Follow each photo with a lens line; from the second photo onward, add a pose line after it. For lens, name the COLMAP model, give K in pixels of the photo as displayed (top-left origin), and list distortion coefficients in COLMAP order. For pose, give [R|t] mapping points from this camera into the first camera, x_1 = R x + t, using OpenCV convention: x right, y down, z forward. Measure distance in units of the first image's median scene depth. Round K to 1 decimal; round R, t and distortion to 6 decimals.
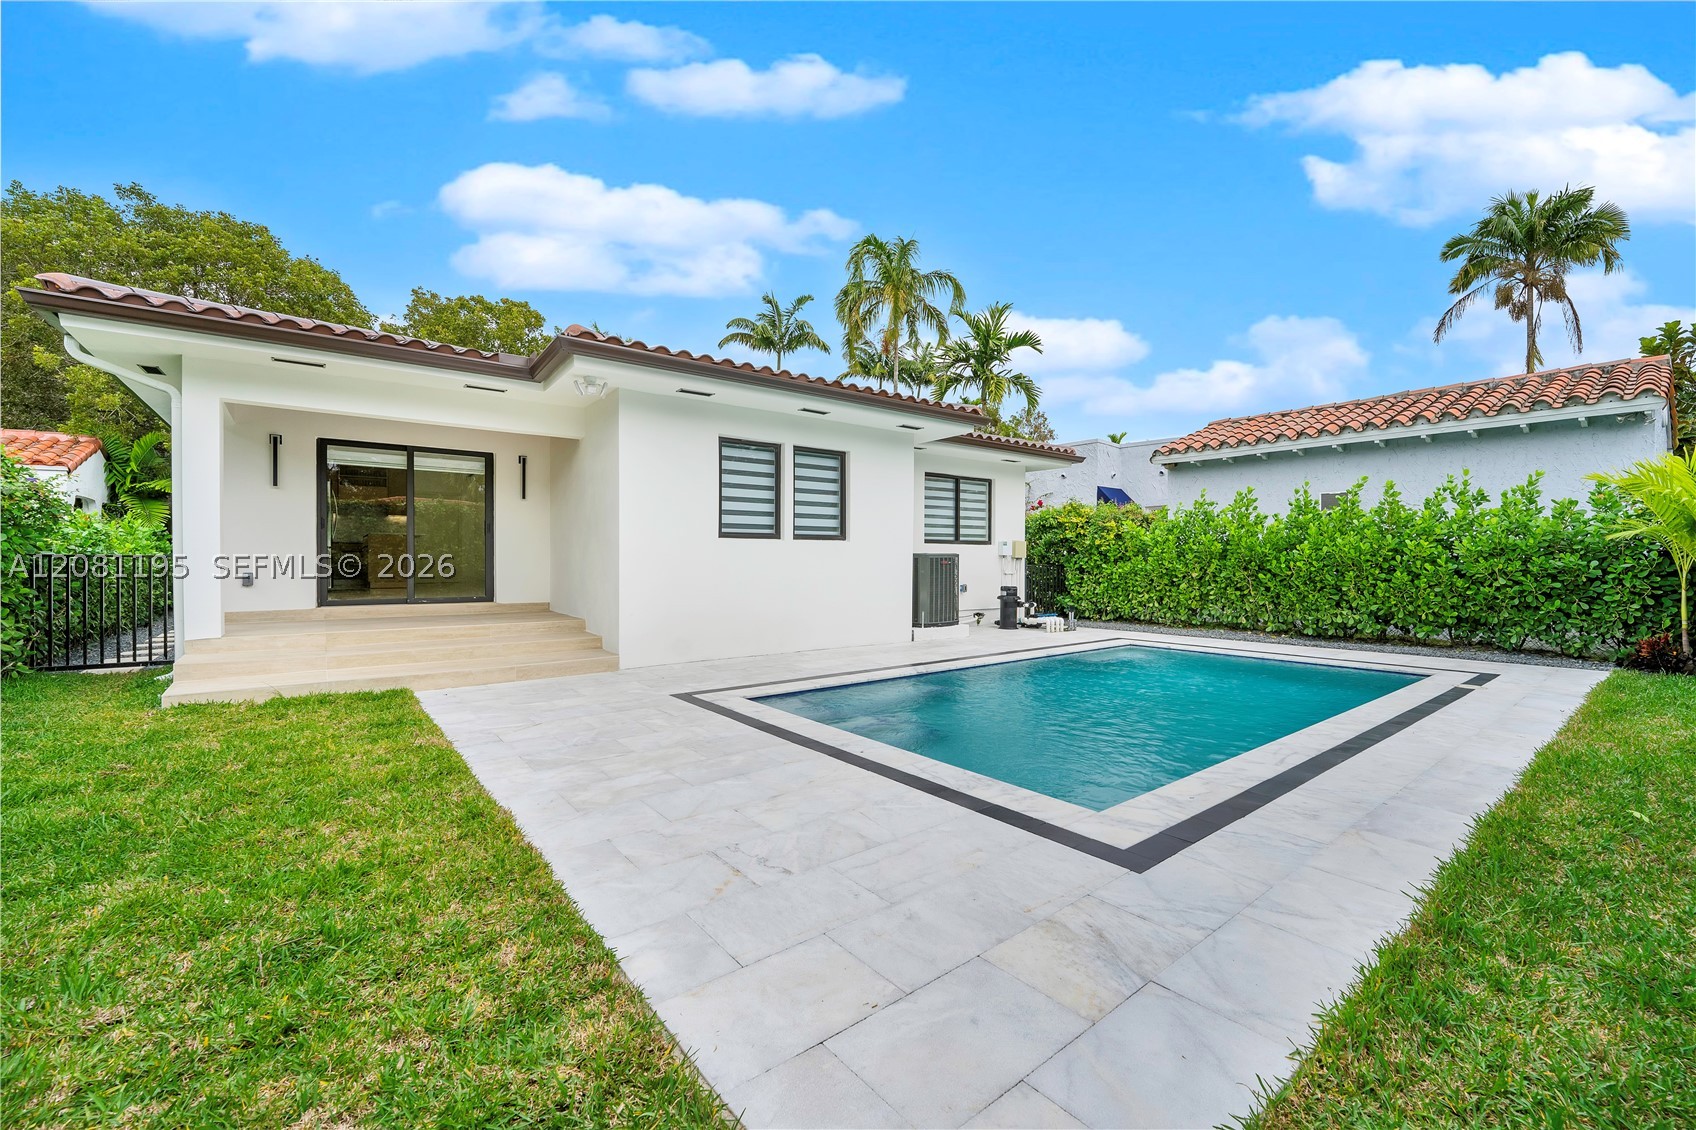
lens RADIAL K [[694.7, 0, 855.4], [0, 694.7, 553.1], [0, 0, 1]] dist [-0.006968, 0.000130]
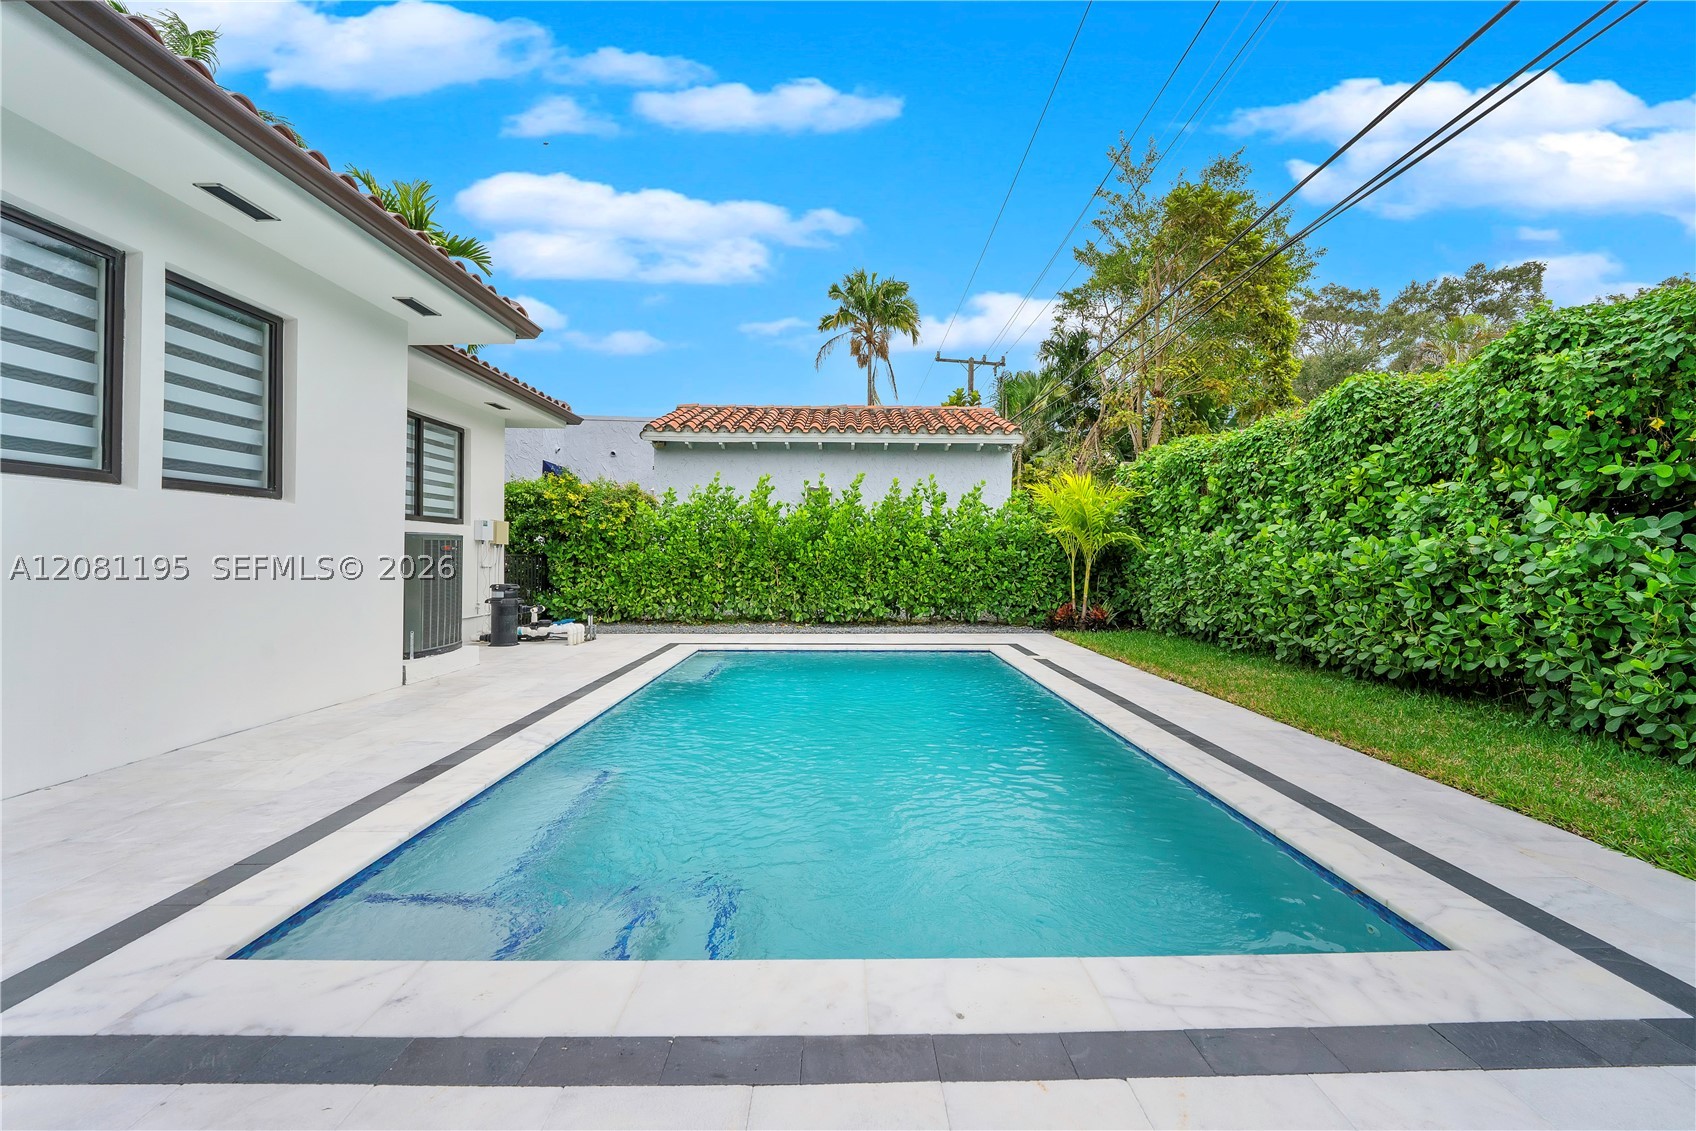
lens RADIAL K [[694.7, 0, 855.4], [0, 694.7, 553.6], [0, 0, 1]] dist [-0.006968, 0.000130]
pose [[0.603555, 0.003872, 0.797312, -0.143747], [-0.011211, 0.999931, 0.003630, 0.012060], [-0.797243, -0.011130, 0.603556, 0.348869]]
